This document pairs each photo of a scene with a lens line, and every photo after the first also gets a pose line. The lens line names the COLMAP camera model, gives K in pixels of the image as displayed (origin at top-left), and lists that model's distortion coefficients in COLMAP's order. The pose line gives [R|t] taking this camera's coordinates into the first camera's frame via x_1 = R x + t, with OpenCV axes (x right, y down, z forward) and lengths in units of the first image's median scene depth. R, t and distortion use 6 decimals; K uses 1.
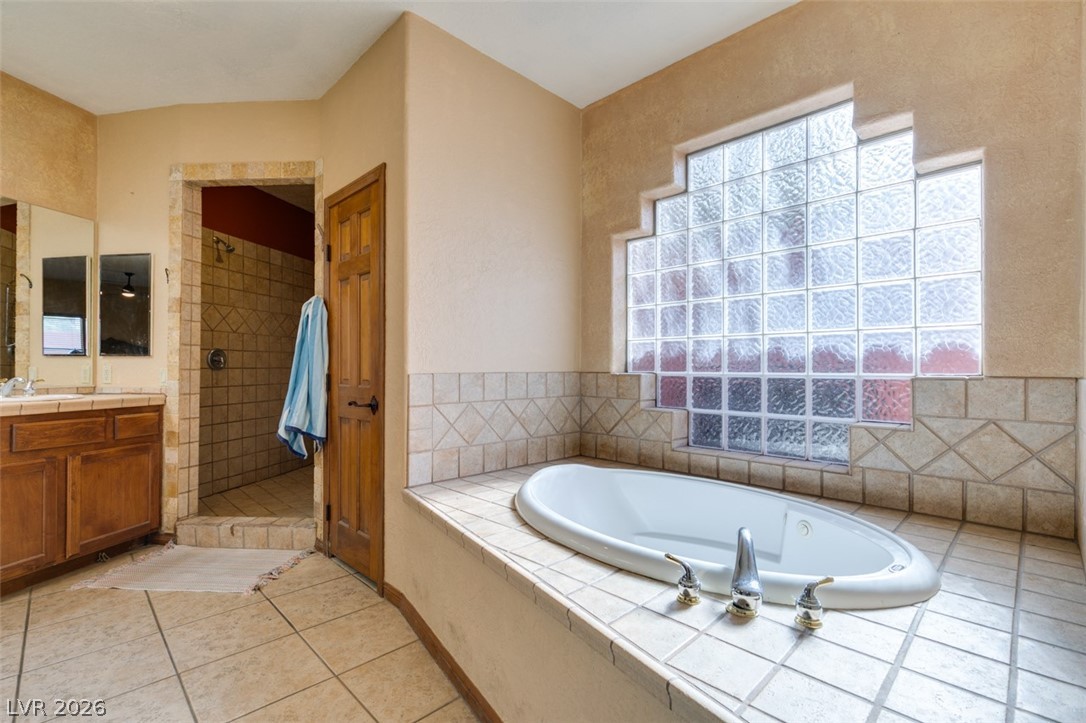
lens RADIAL K [[485.9, 0, 543.0], [0, 485.9, 365.7], [0, 0, 1]] dist [0.001177, -0.001482]
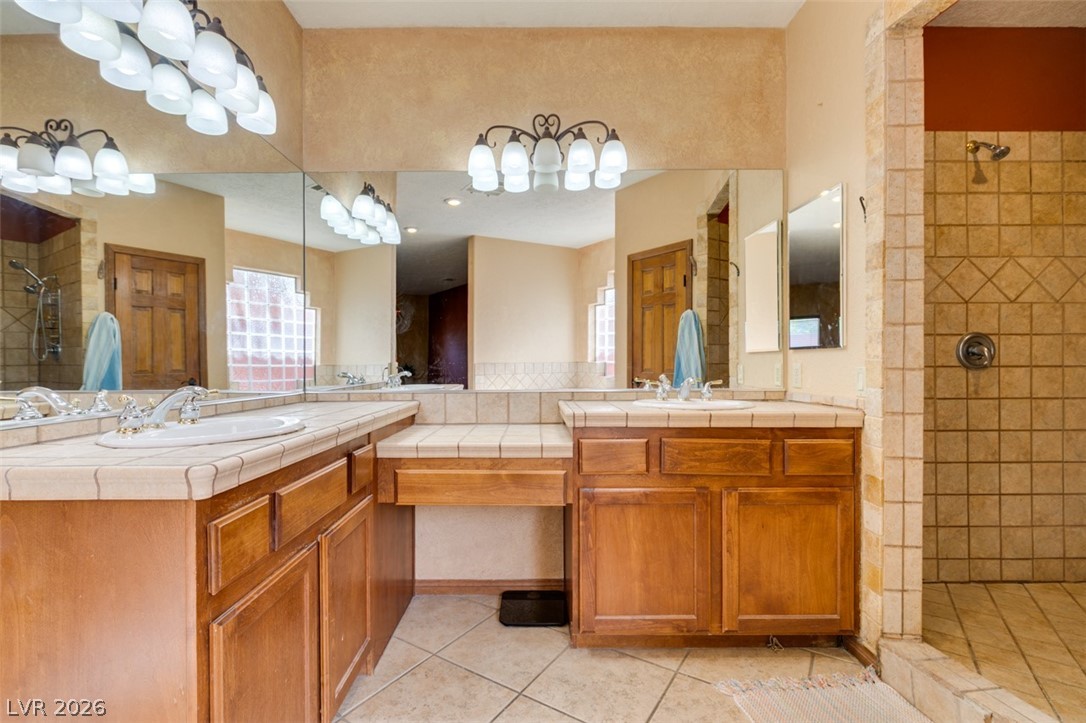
lens RADIAL K [[485.9, 0, 543.0], [0, 485.9, 365.7], [0, 0, 1]] dist [0.001177, -0.001482]
pose [[0.203017, -0.004724, -0.979164, -0.276543], [0.006481, 0.999973, -0.003481, 0.003710], [0.979154, -0.005639, 0.203042, 0.499576]]
